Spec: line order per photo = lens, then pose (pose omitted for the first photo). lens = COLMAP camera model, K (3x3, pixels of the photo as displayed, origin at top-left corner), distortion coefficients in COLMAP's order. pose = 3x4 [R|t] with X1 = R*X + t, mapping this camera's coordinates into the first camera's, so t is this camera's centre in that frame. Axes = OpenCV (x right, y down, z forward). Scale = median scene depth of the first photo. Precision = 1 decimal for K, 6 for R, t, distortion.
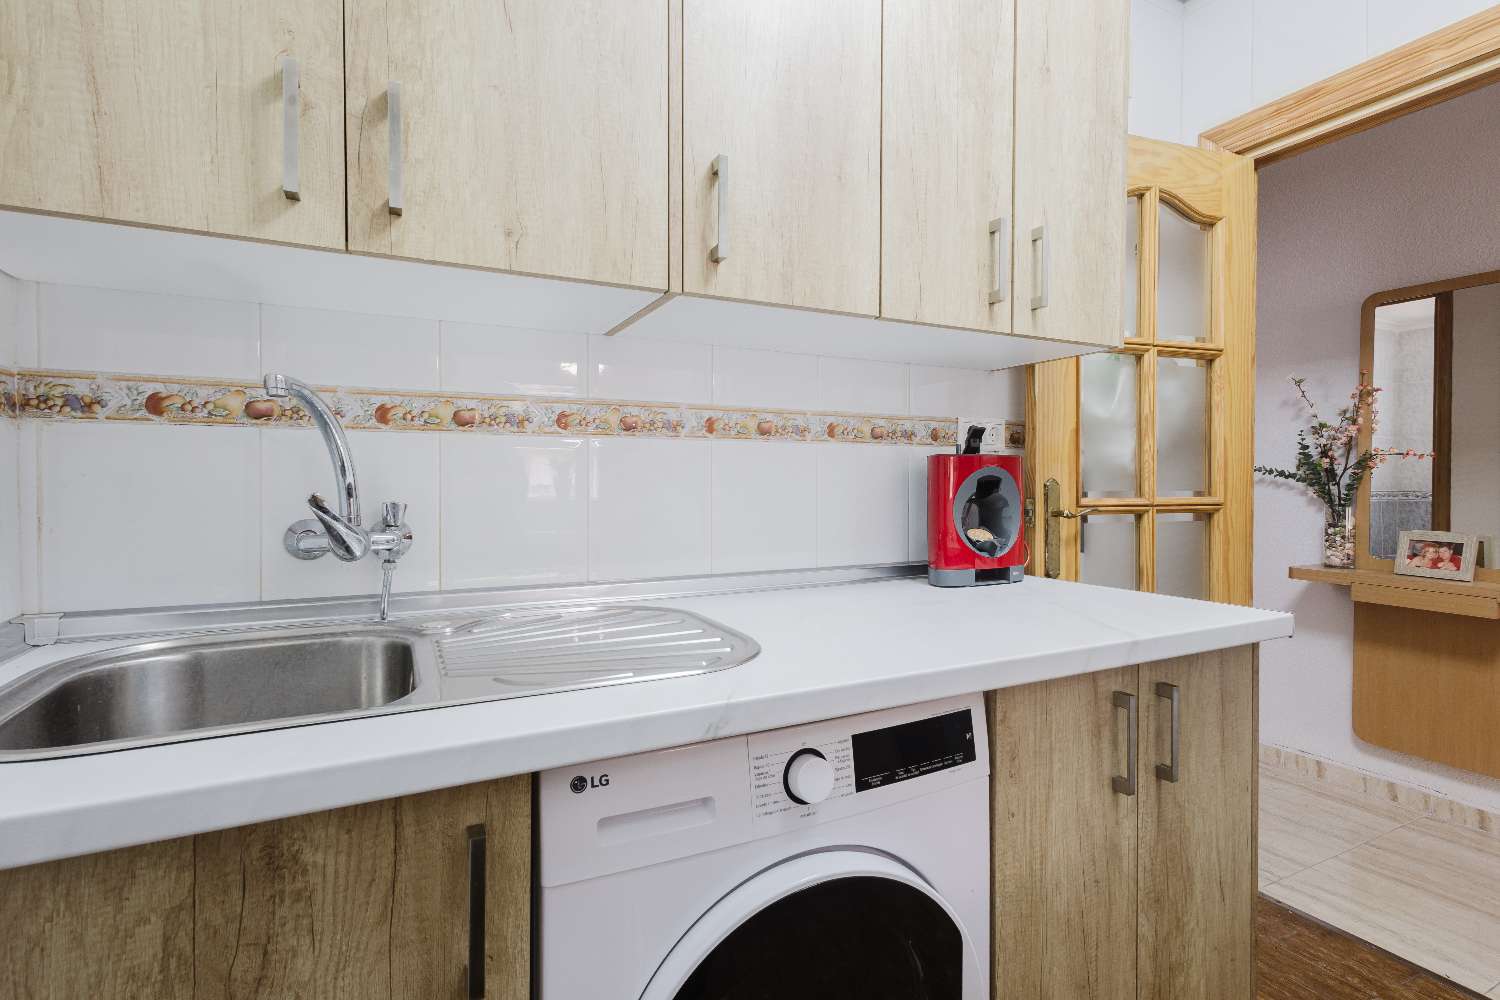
lens RADIAL K [[715.9, 0, 745.9], [0, 715.9, 496.5], [0, 0, 1]] dist [0.015335, -0.003076]
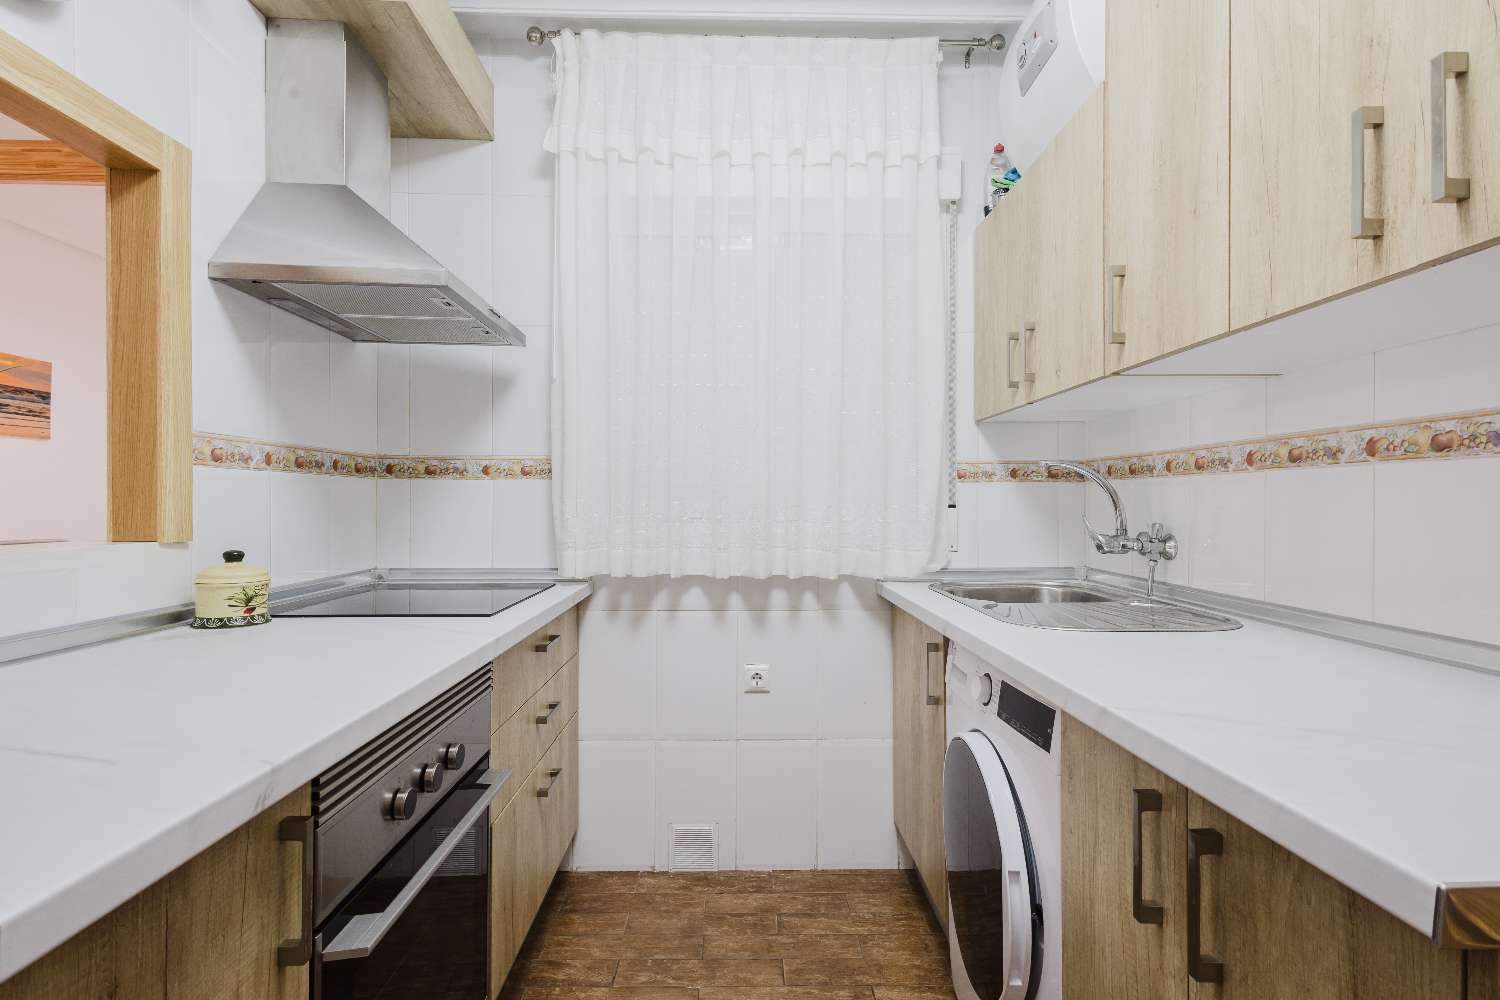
lens RADIAL K [[715.9, 0, 753.1], [0, 715.9, 497.0], [0, 0, 1]] dist [0.015335, -0.003076]
pose [[-0.432916, -0.006095, -0.901414, 1.046098], [-0.012972, 0.999916, -0.000532, -0.029720], [0.901341, 0.011463, -0.432958, 0.712037]]
